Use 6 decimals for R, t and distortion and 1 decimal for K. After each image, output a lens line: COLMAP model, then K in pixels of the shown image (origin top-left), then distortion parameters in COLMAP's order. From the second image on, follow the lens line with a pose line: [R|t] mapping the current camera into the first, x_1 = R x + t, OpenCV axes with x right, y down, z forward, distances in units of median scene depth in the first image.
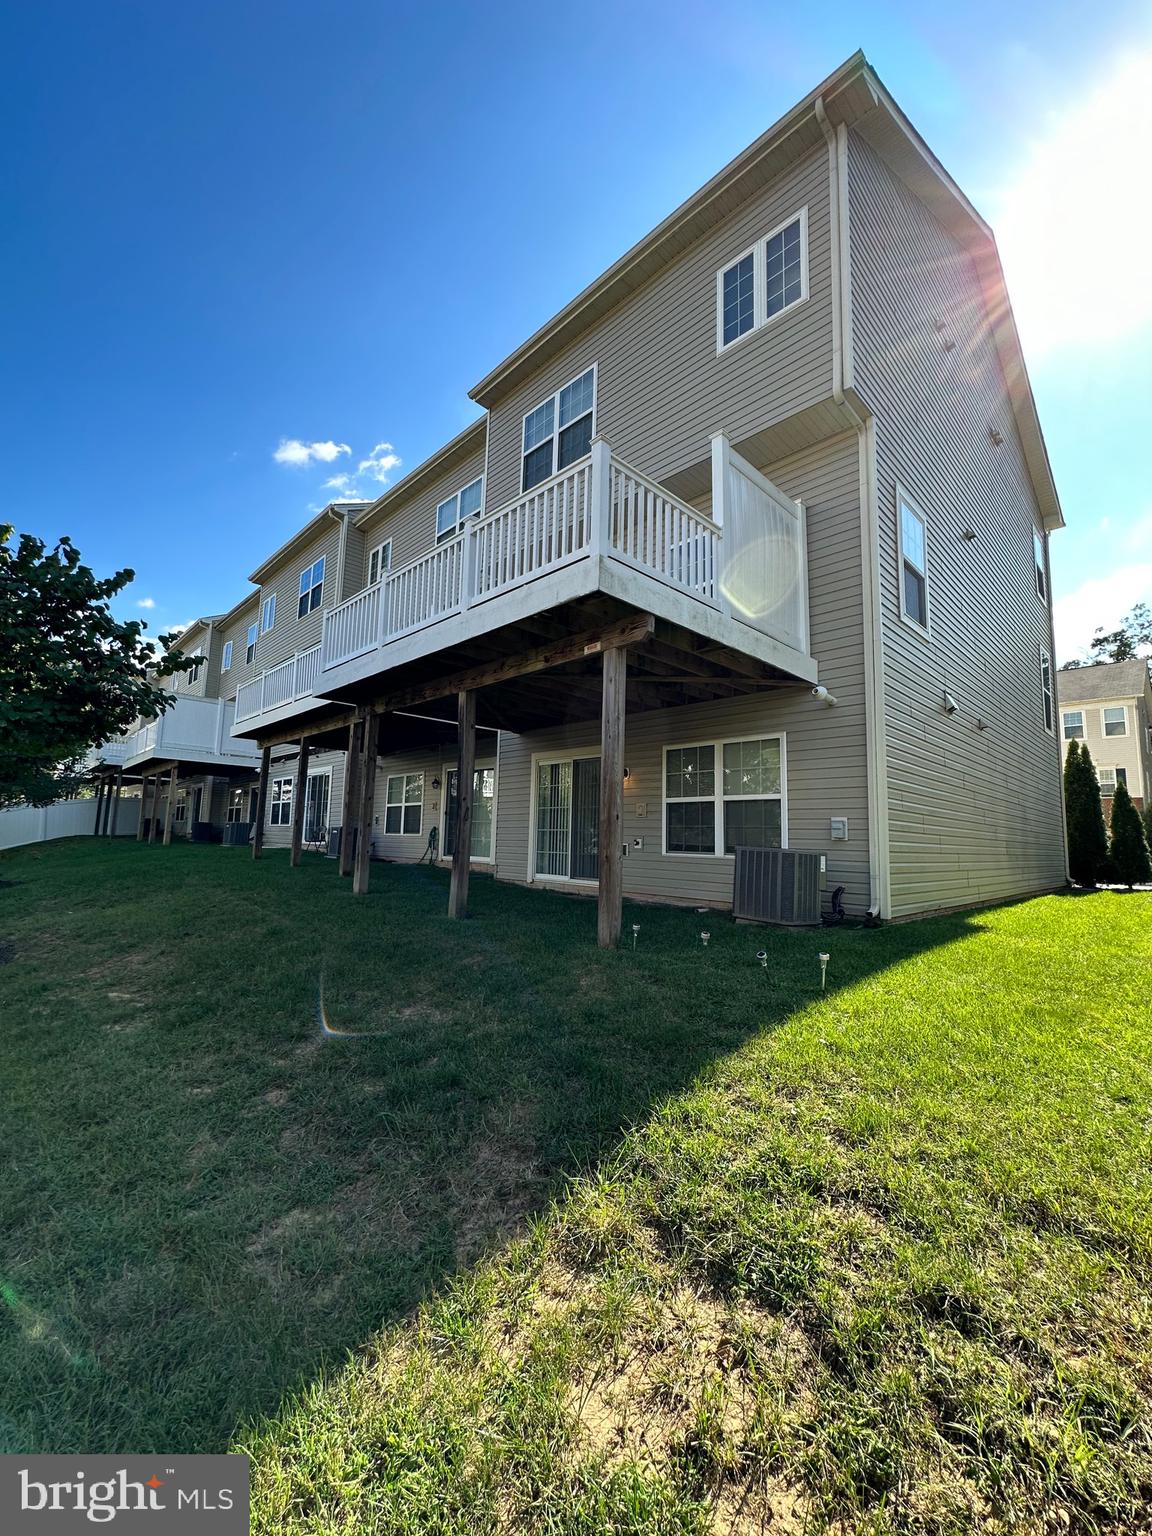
lens RADIAL K [[612.9, 0, 578.5], [0, 612.9, 769.5], [0, 0, 1]] dist [-0.002673, -0.000143]
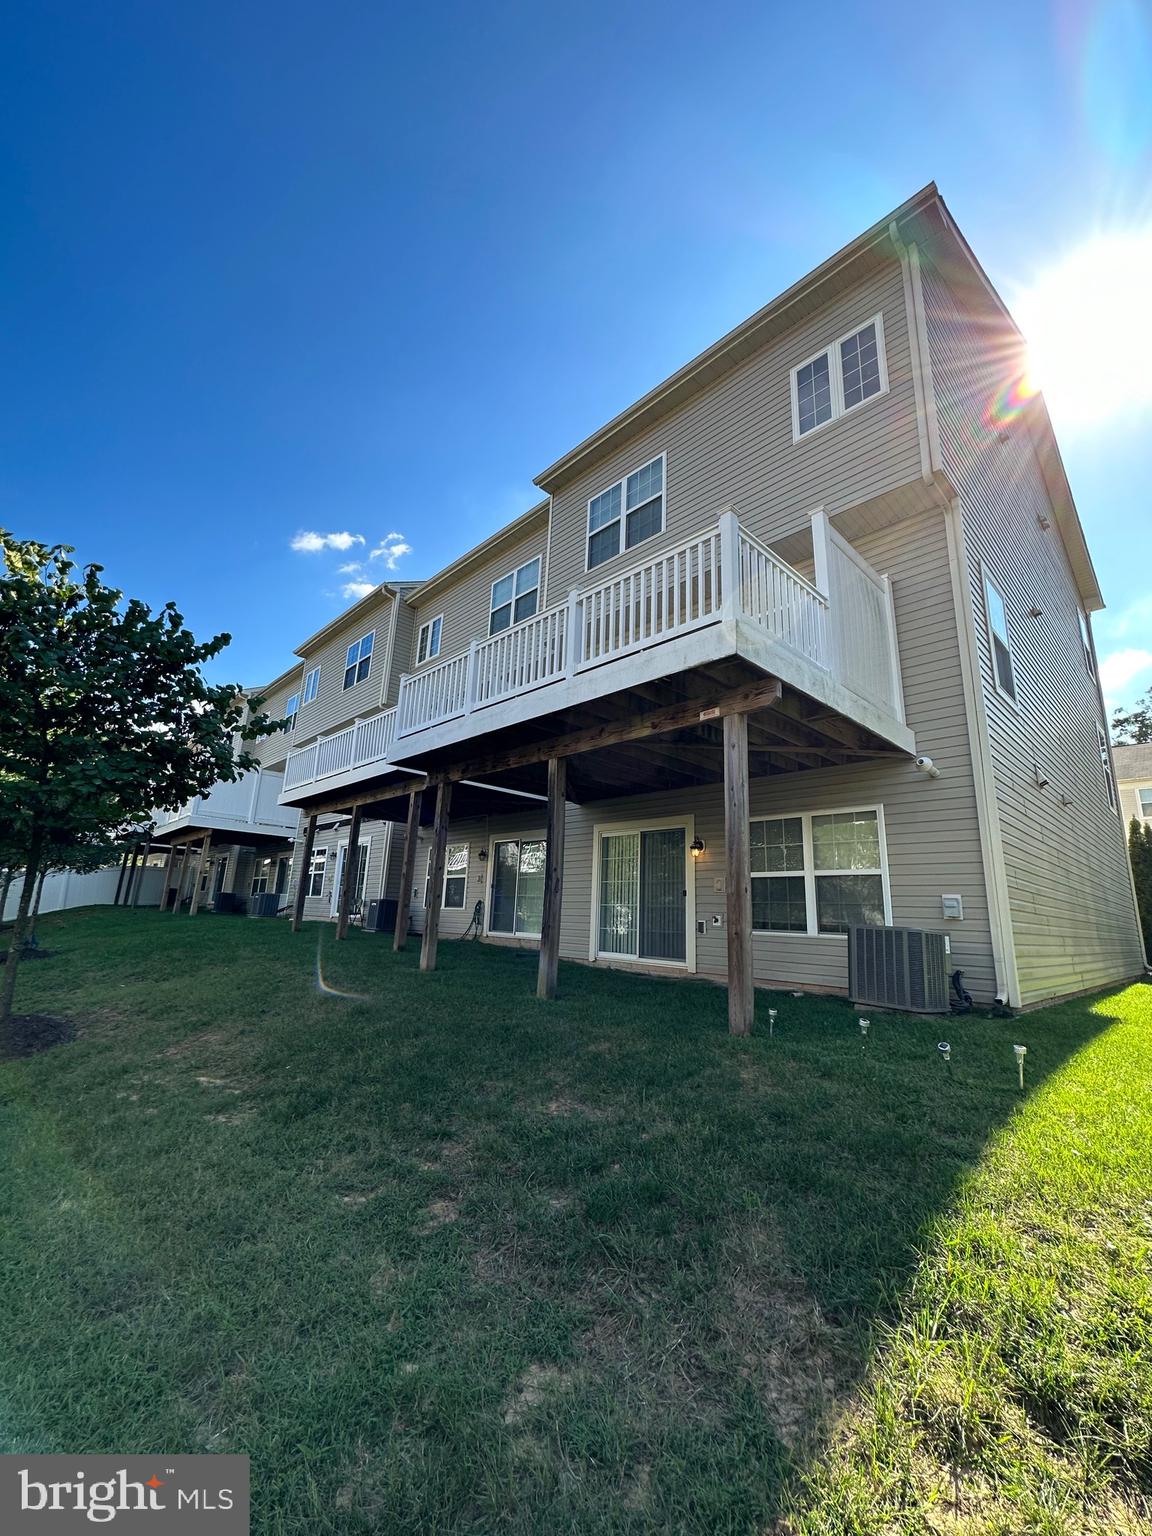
lens RADIAL K [[612.9, 0, 573.0], [0, 612.9, 768.8], [0, 0, 1]] dist [-0.002673, -0.000143]
pose [[0.999834, 0.011659, -0.014032, -0.145545], [-0.013315, 0.992149, -0.124348, 0.010670], [0.012472, 0.124515, 0.992139, 0.032126]]
